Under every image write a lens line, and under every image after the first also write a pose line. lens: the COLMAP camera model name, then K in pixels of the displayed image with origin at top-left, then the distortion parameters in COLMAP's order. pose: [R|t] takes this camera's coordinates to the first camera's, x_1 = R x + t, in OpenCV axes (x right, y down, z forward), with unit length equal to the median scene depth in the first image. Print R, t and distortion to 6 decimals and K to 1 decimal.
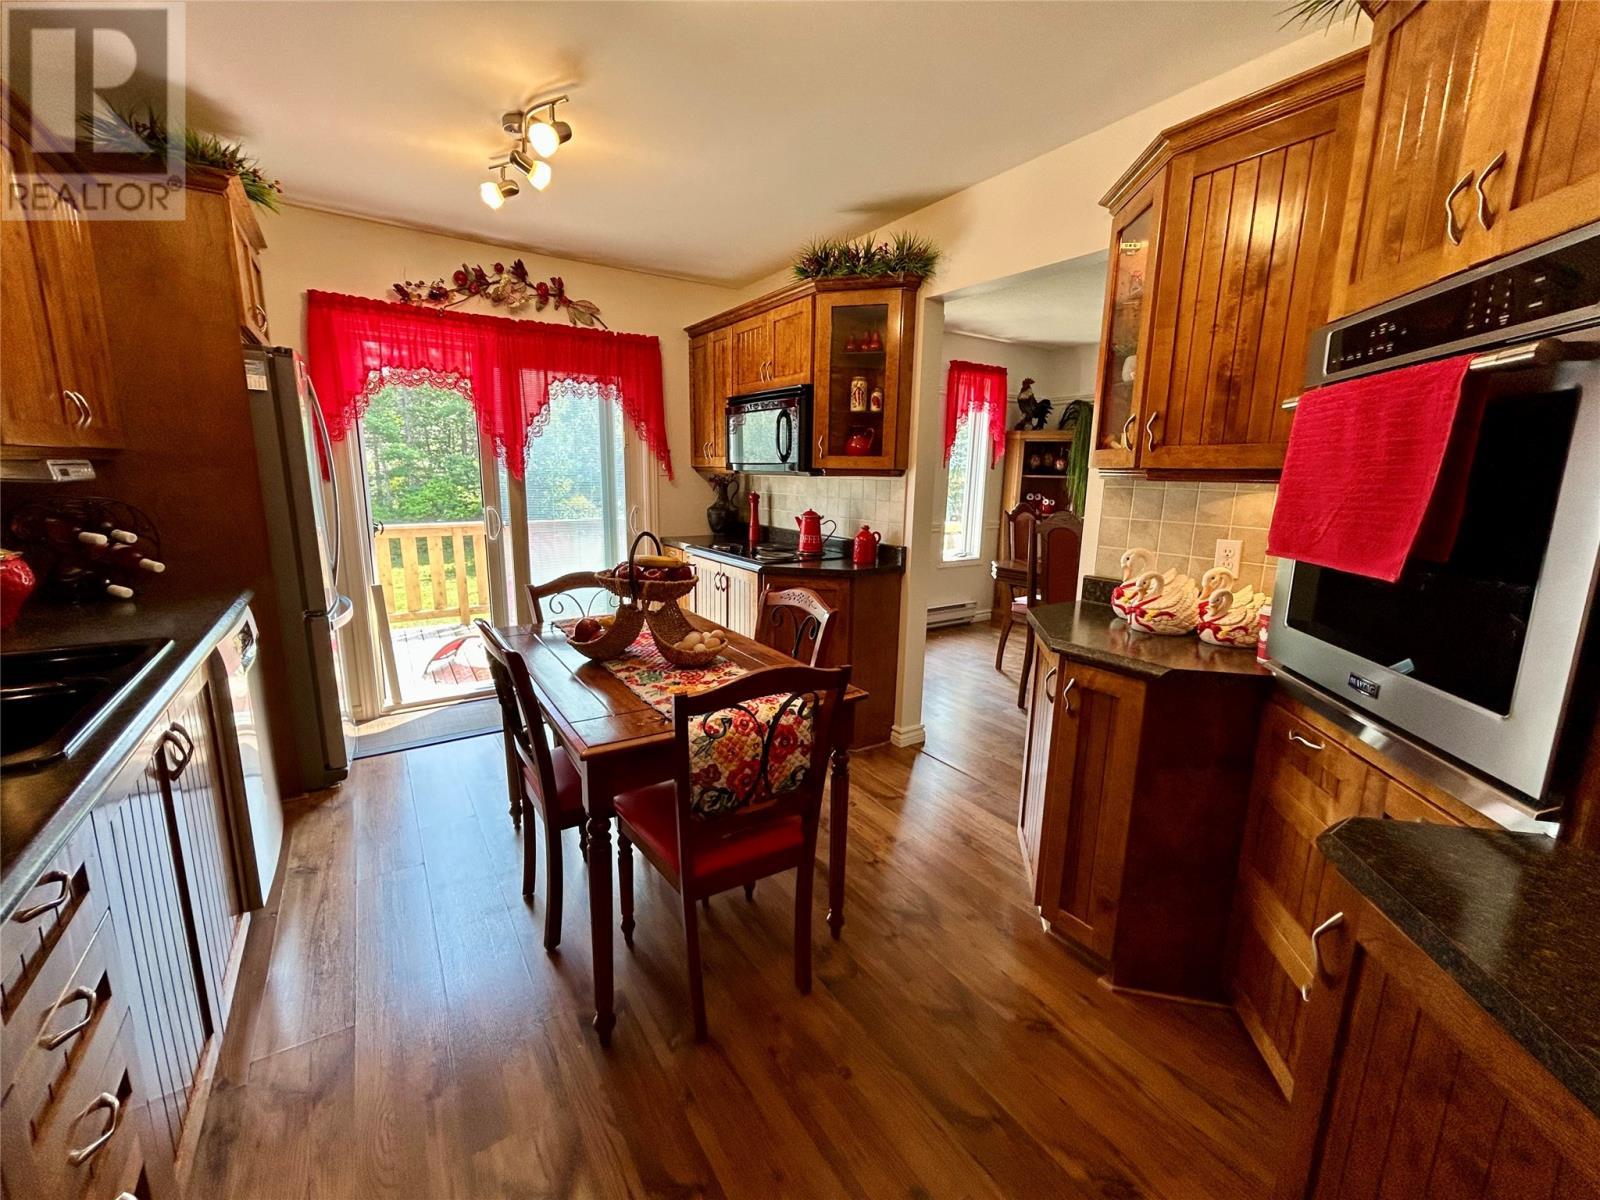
lens RADIAL K [[645.7, 0, 800.7], [0, 645.7, 605.0], [0, 0, 1]] dist [-0.002828, 0.000618]
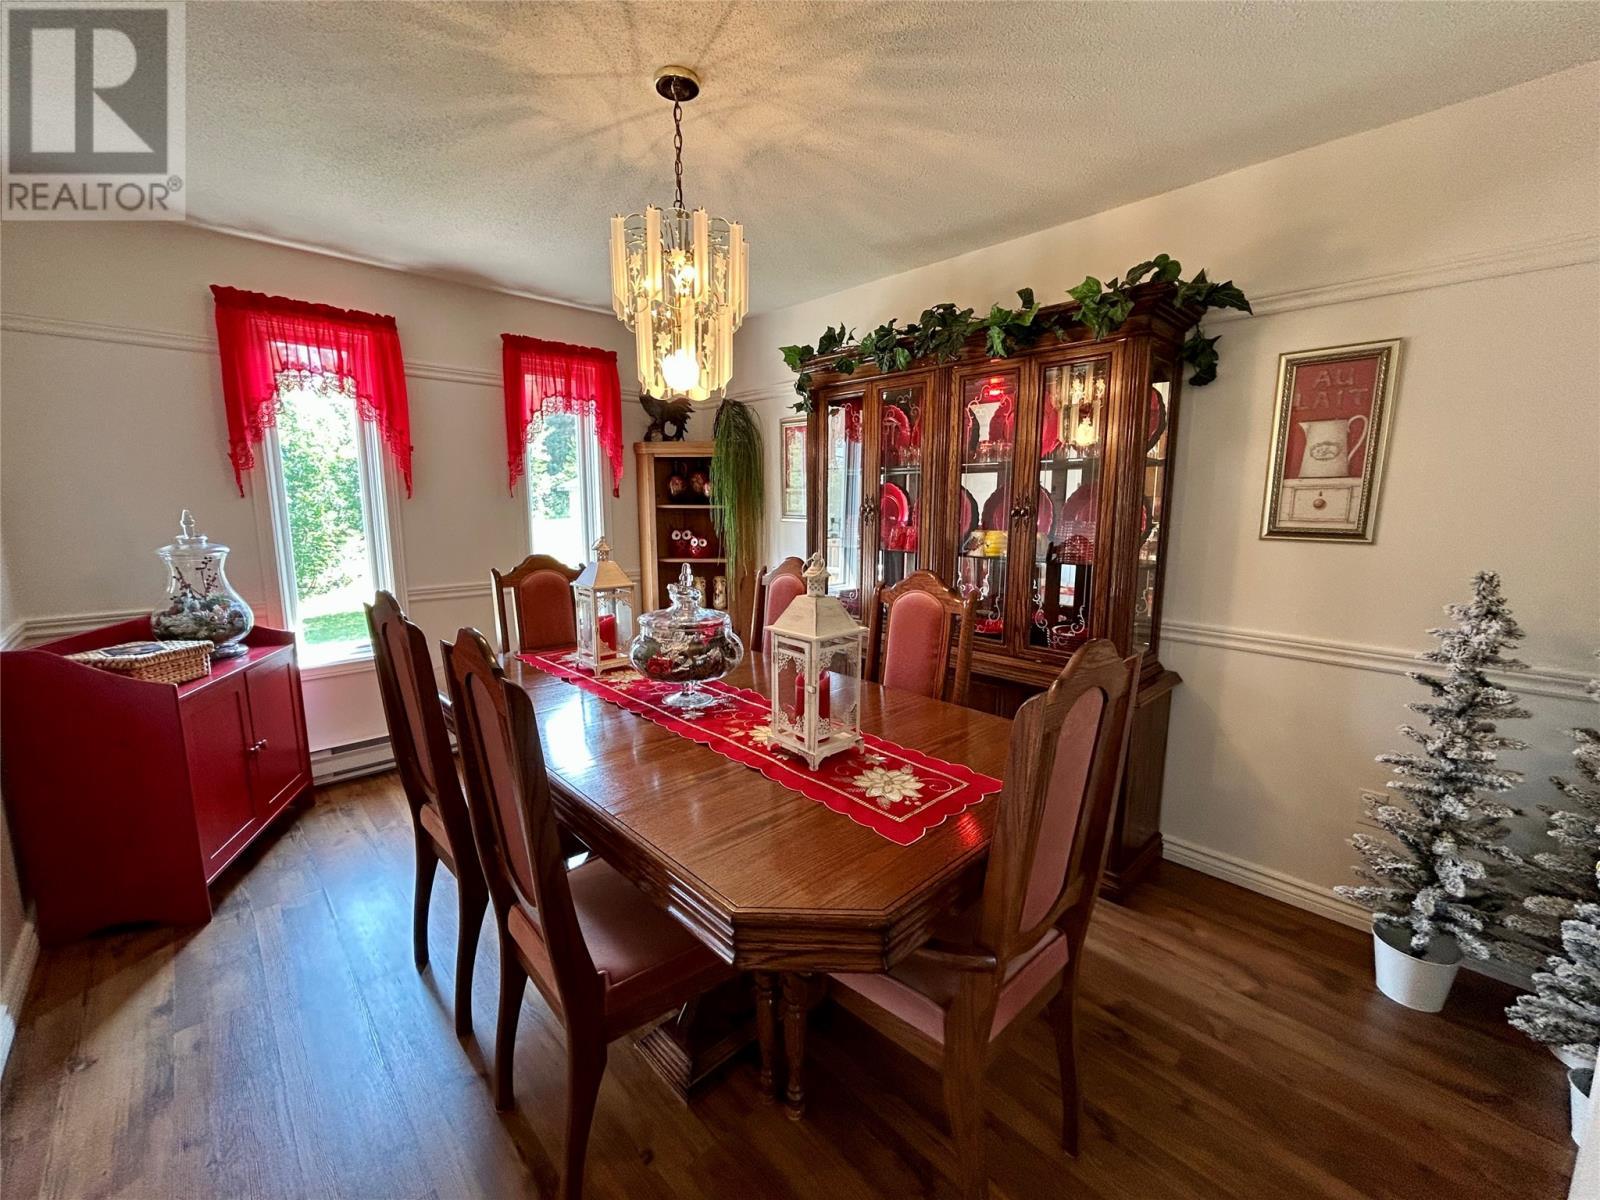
lens RADIAL K [[645.7, 0, 806.5], [0, 645.7, 600.9], [0, 0, 1]] dist [-0.002828, 0.000618]
pose [[0.982284, -0.040382, 0.182994, 0.373867], [0.046443, 0.998501, -0.028954, -0.070278], [-0.181551, 0.036940, 0.982688, 0.289097]]
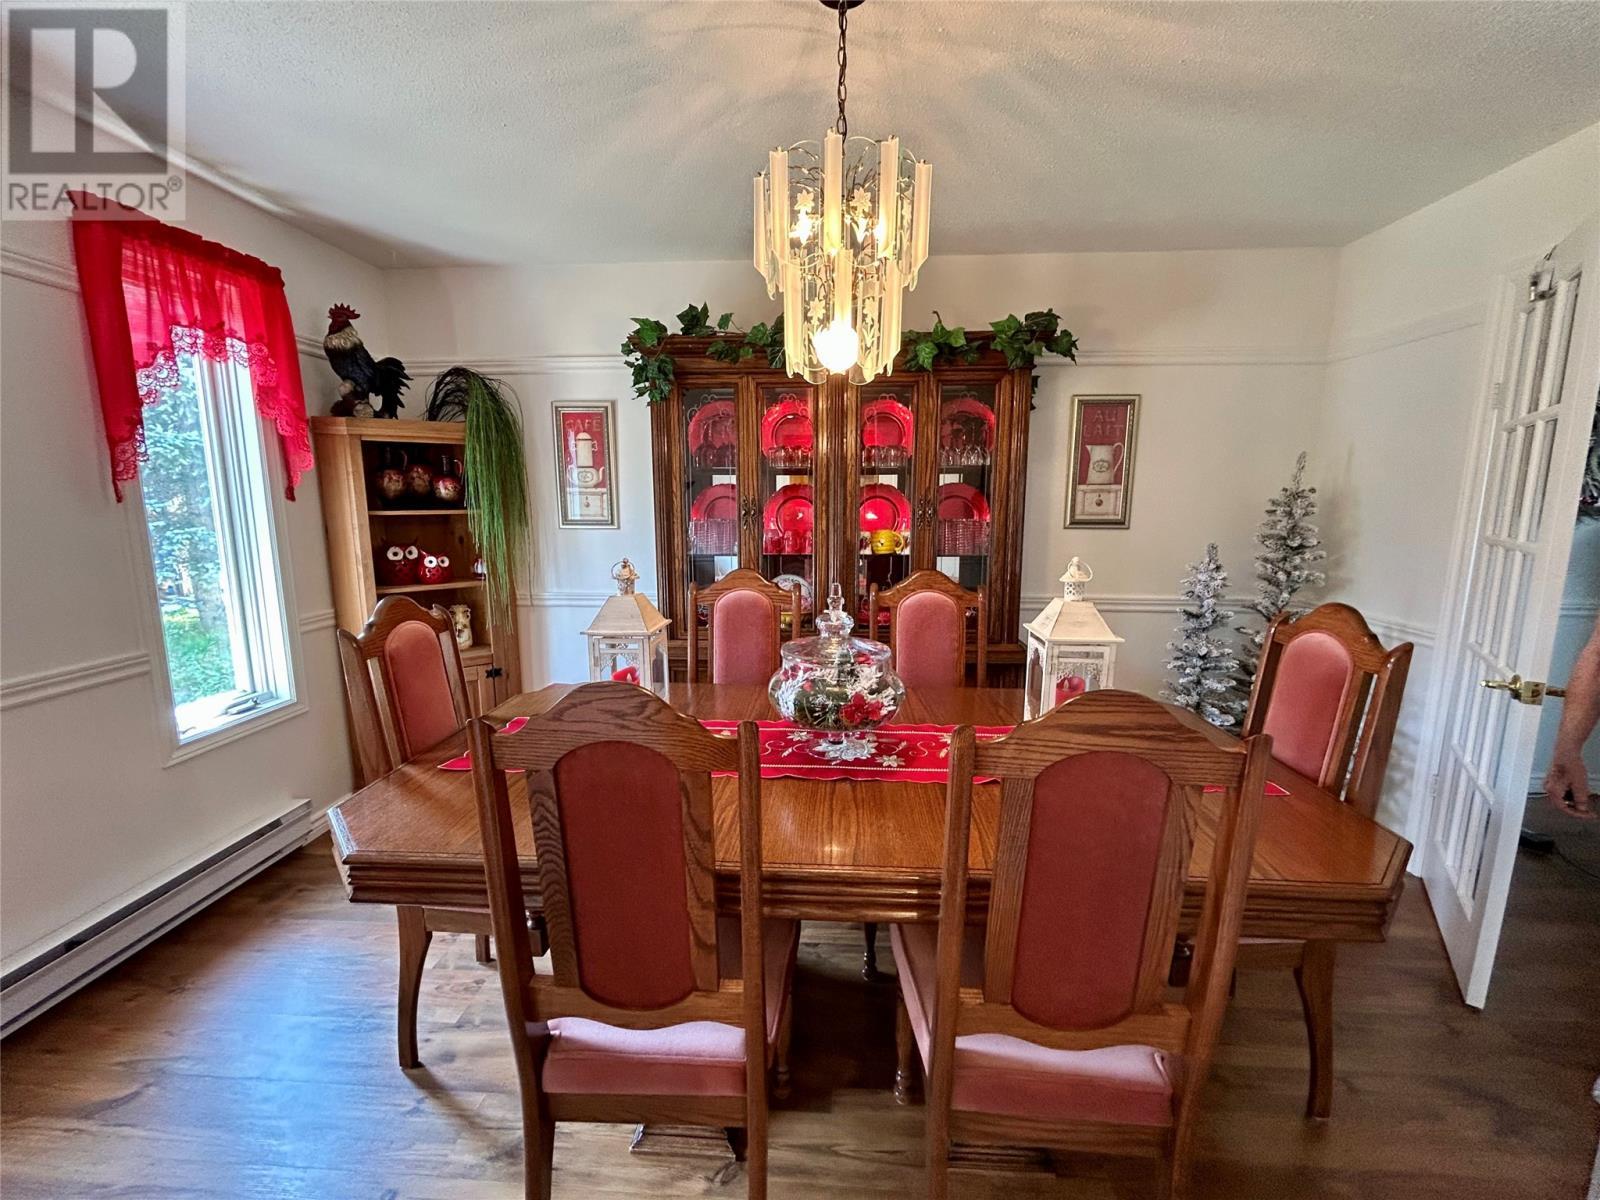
lens RADIAL K [[645.7, 0, 802.5], [0, 645.7, 600.5], [0, 0, 1]] dist [-0.002828, 0.000618]
pose [[0.600897, -0.143129, 0.786407, 0.153871], [0.161804, 0.985251, 0.055684, -0.112172], [-0.782778, 0.093784, 0.615193, 0.467284]]
